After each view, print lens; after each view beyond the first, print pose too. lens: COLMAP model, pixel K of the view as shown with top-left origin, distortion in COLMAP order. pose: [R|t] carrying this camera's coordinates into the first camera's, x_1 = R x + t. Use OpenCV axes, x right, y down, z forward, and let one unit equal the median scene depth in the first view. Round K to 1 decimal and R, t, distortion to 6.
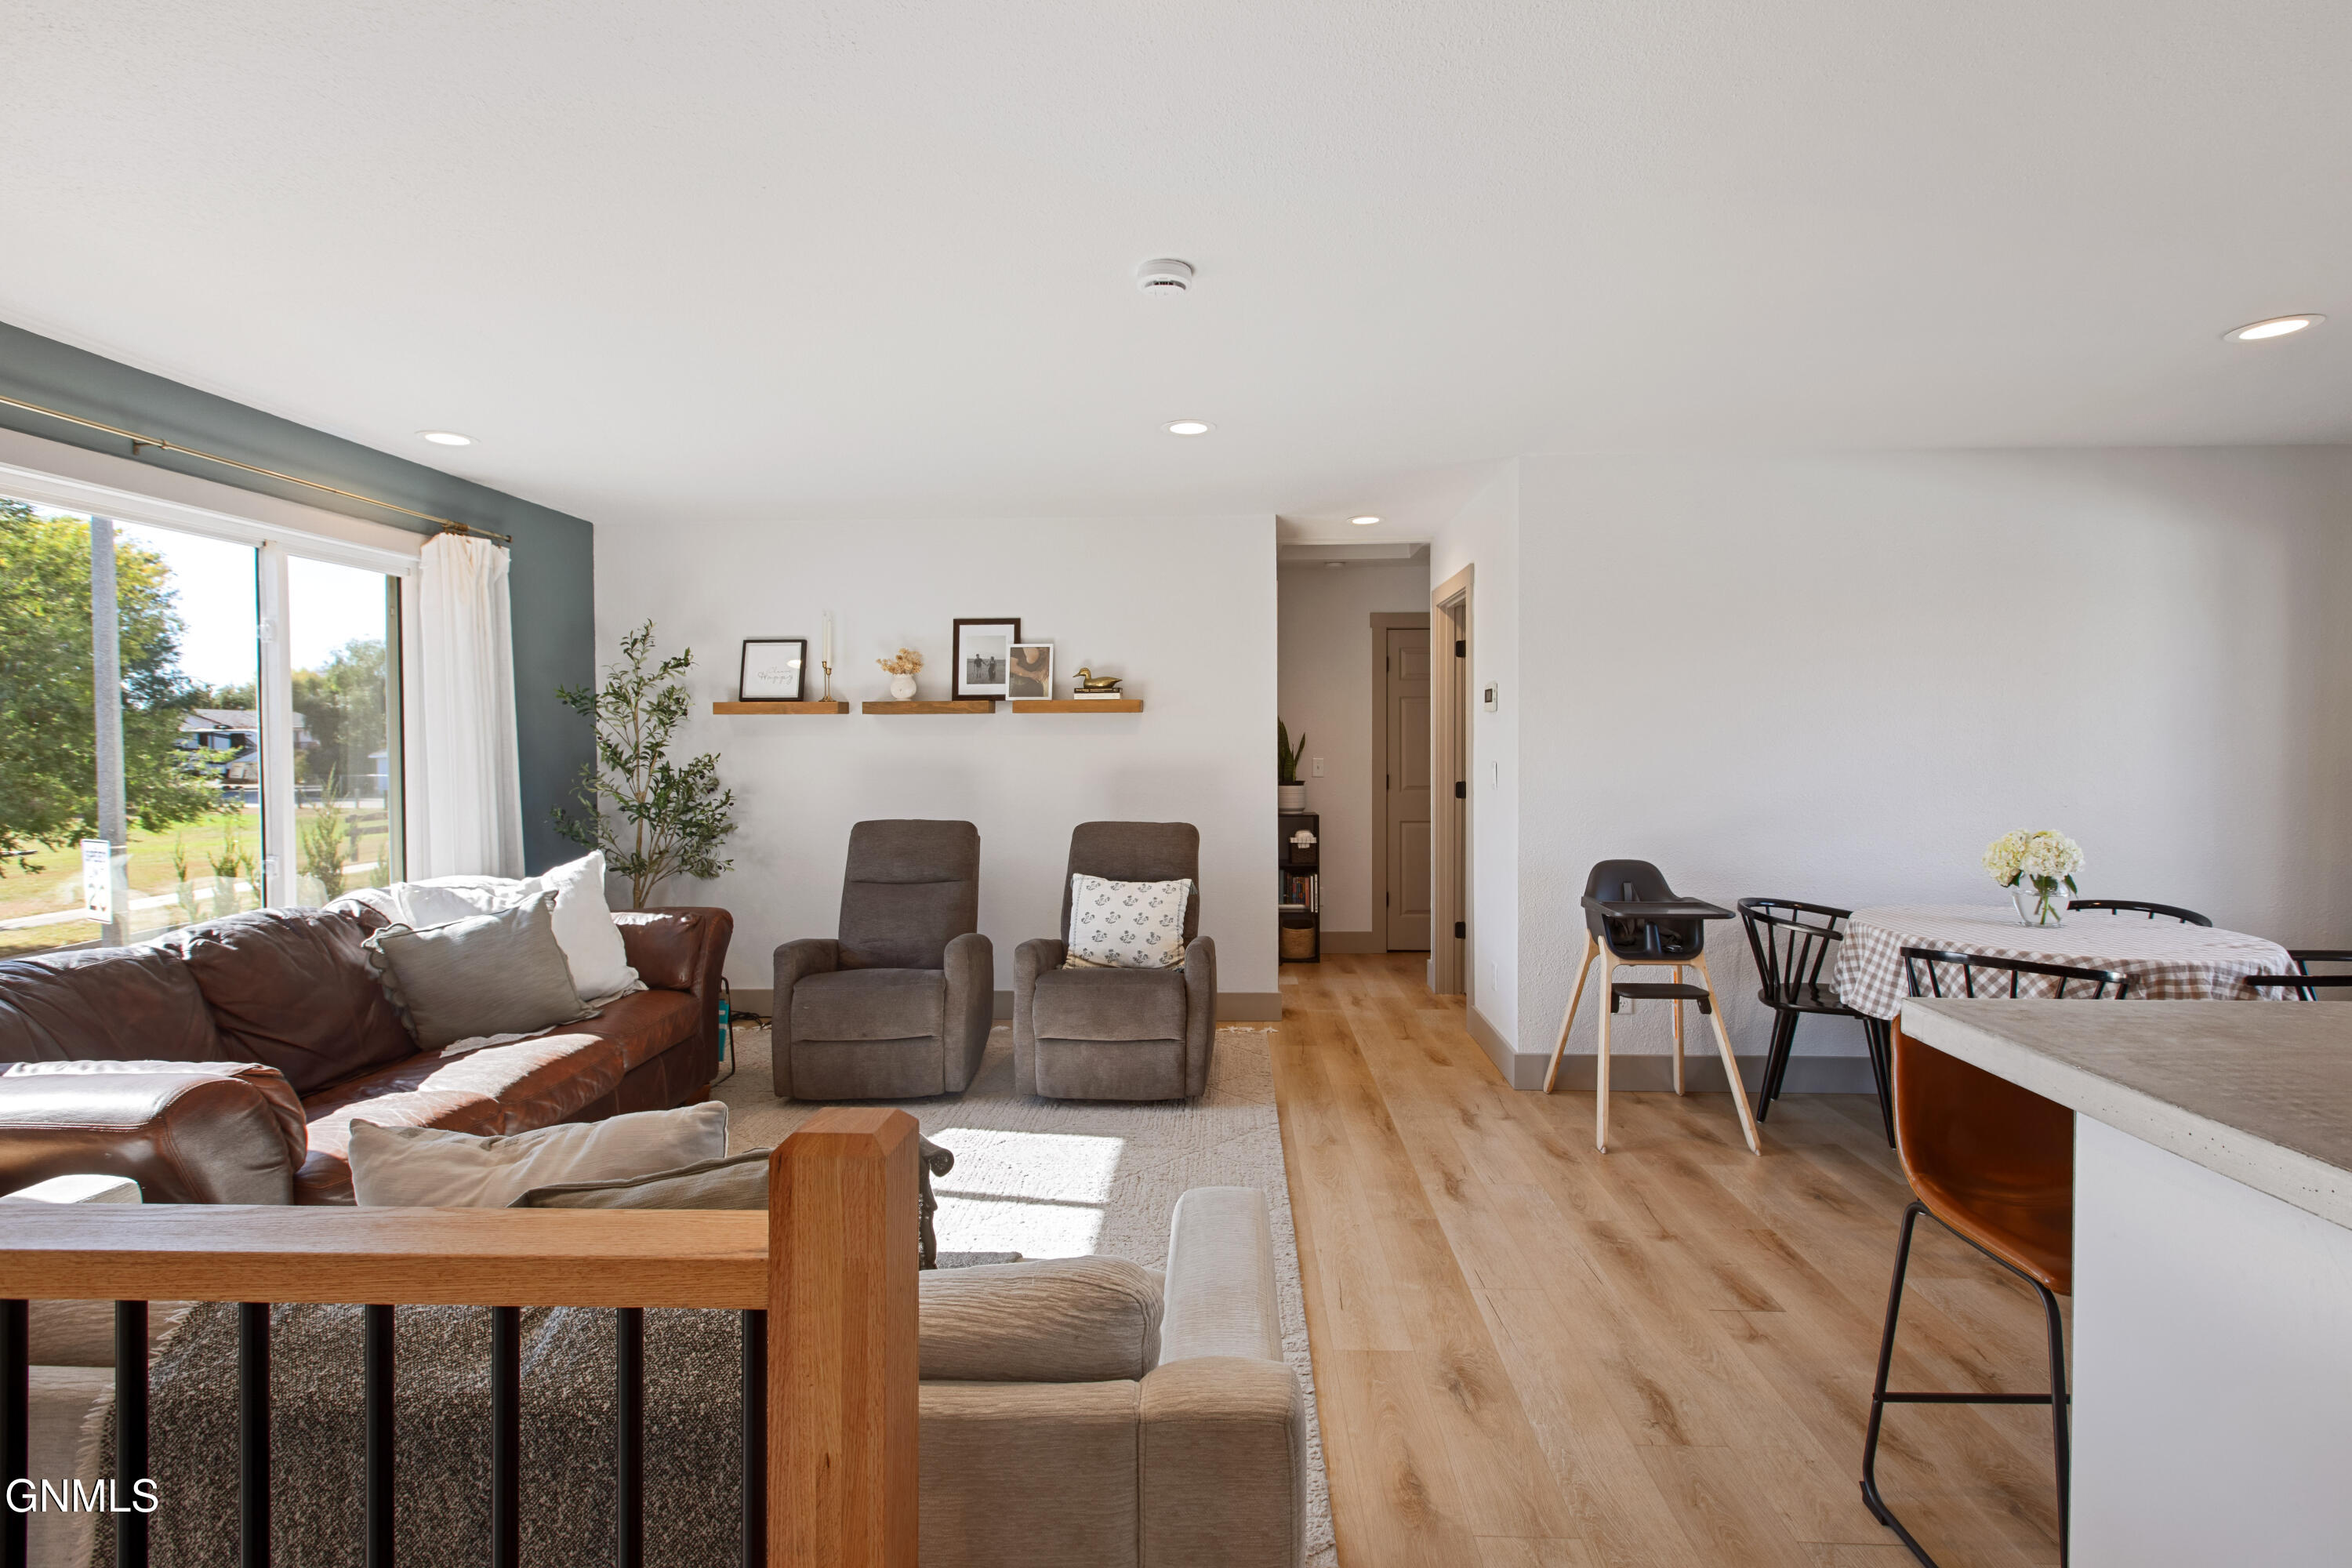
lens RADIAL K [[1090.7, 0, 1176.0], [0, 1090.7, 784.0], [0, 0, 1]] dist [-0.015267, 0.000781]
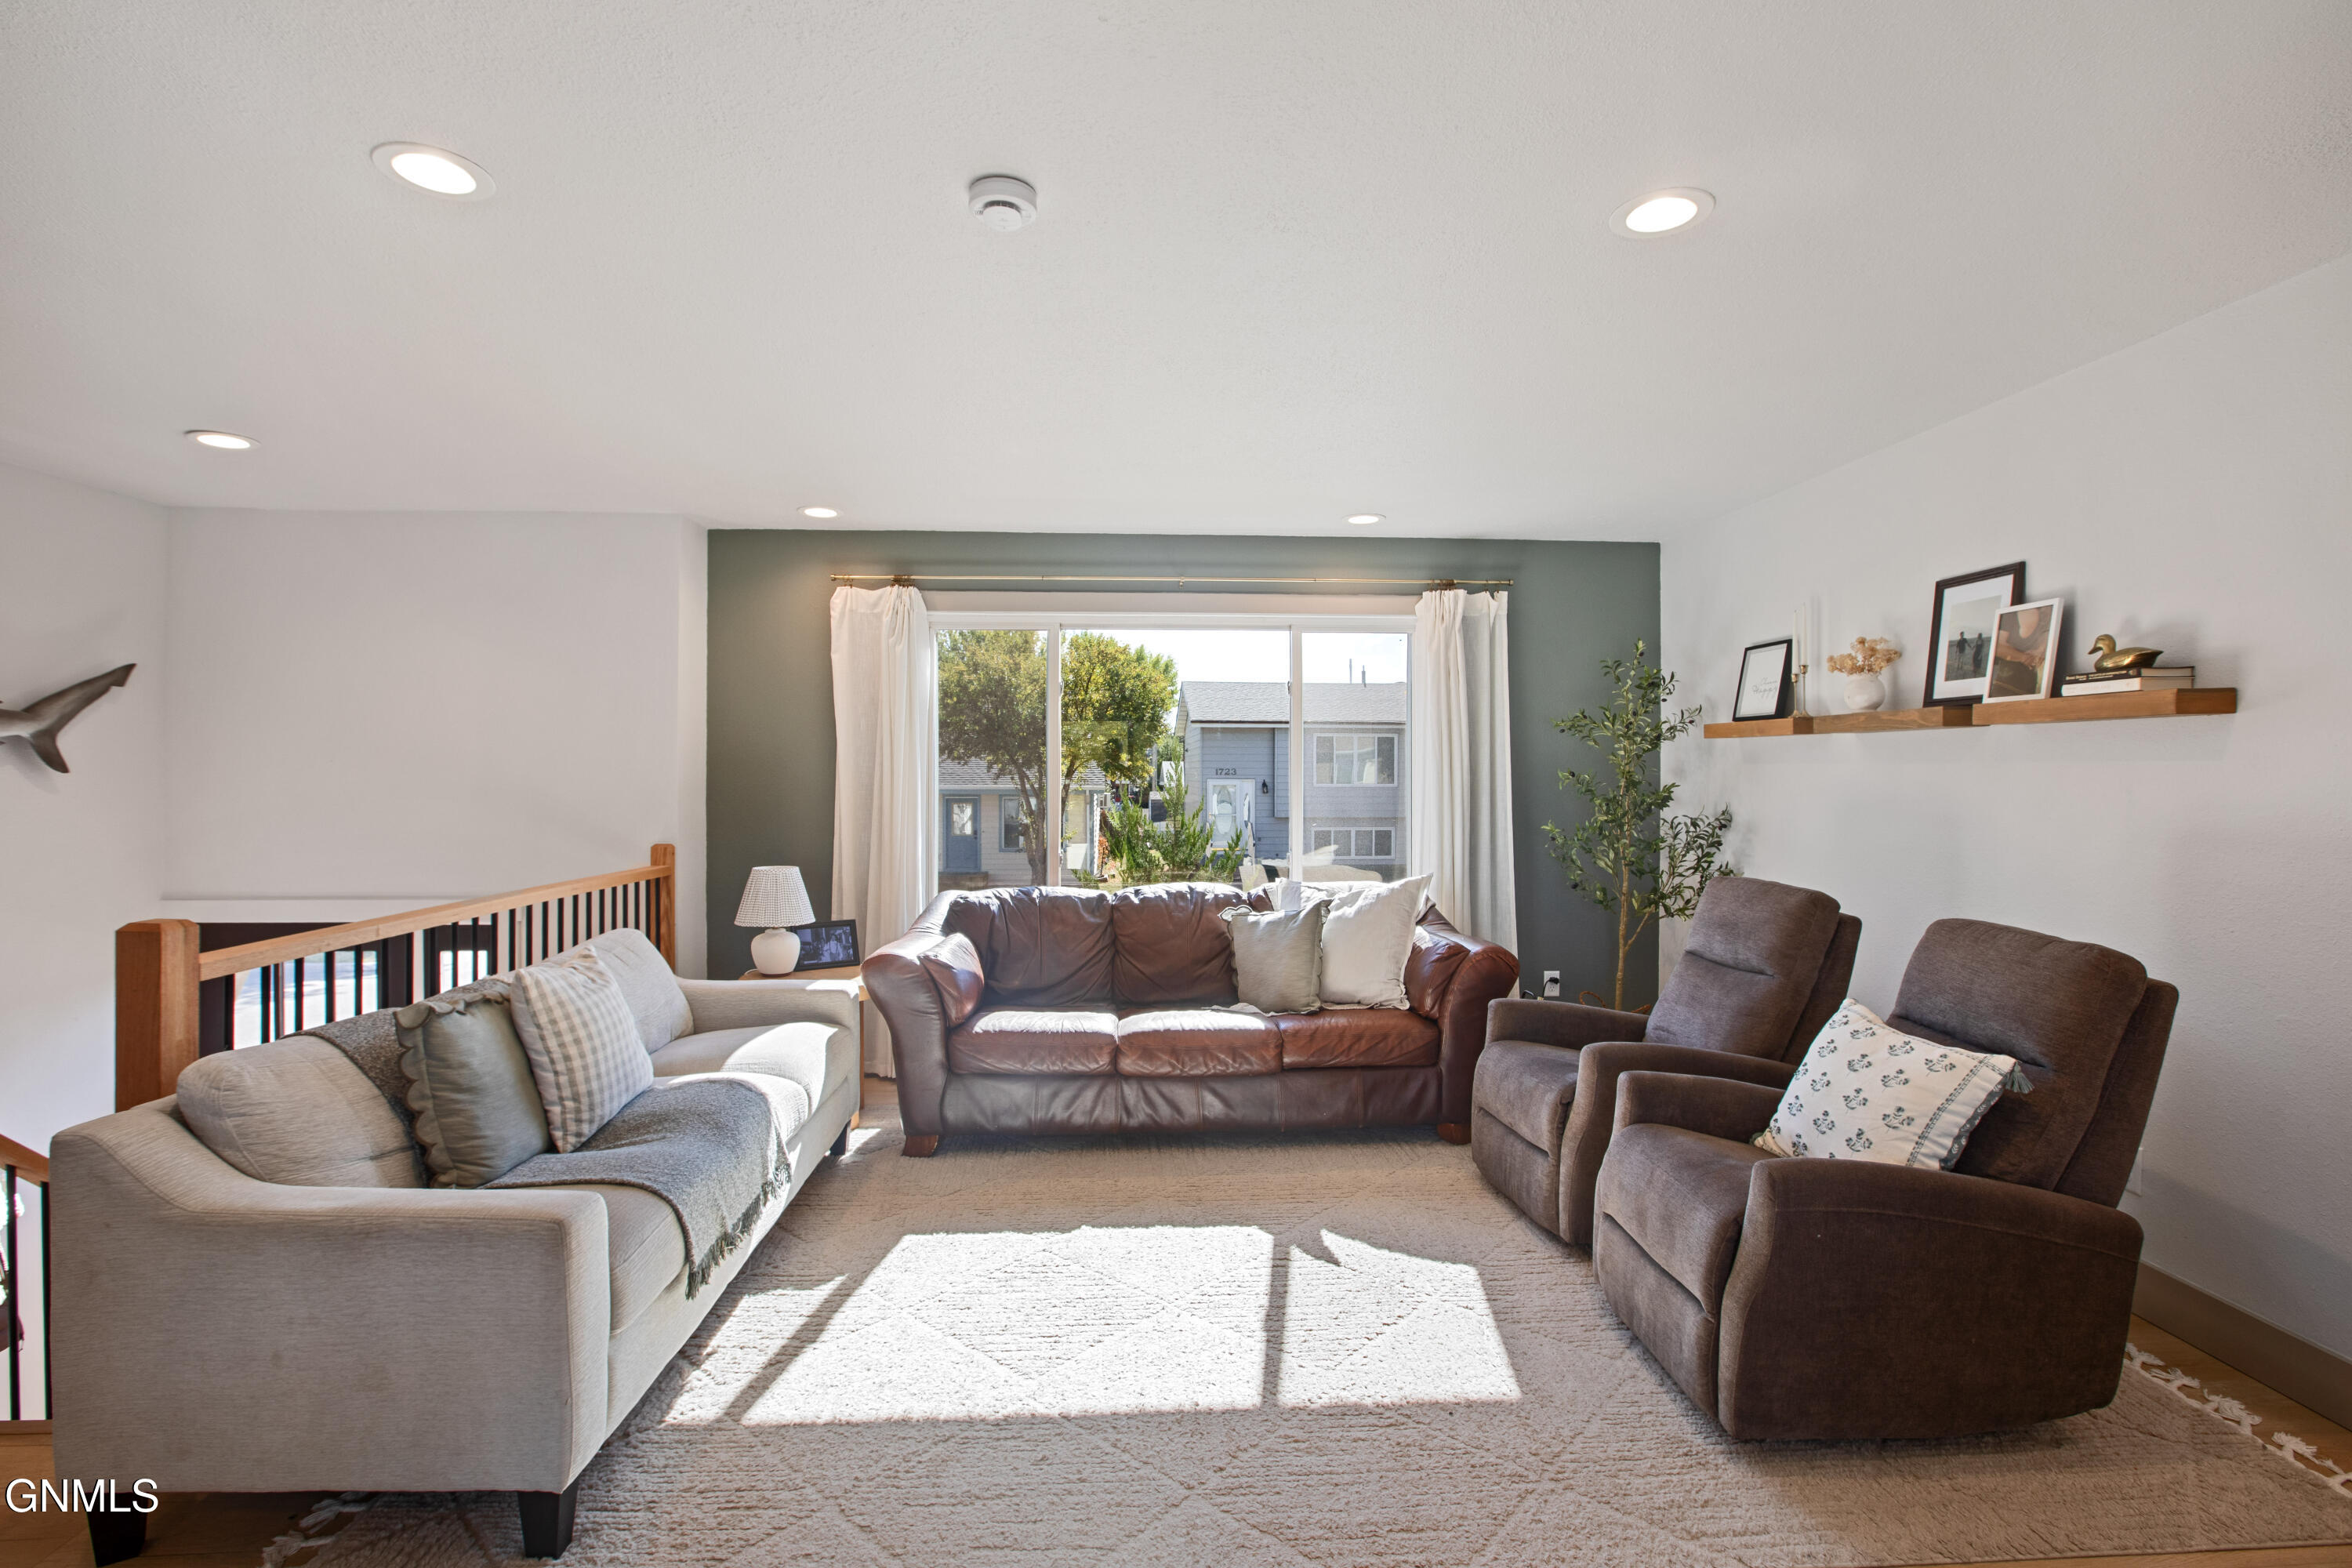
lens RADIAL K [[1090.7, 0, 1176.0], [0, 1090.7, 784.0], [0, 0, 1]] dist [-0.015267, 0.000781]
pose [[0.100164, 0.017242, -0.994822, 0.388109], [-0.042329, 0.999018, 0.013053, -0.021644], [0.994070, 0.040803, 0.100795, 0.497775]]
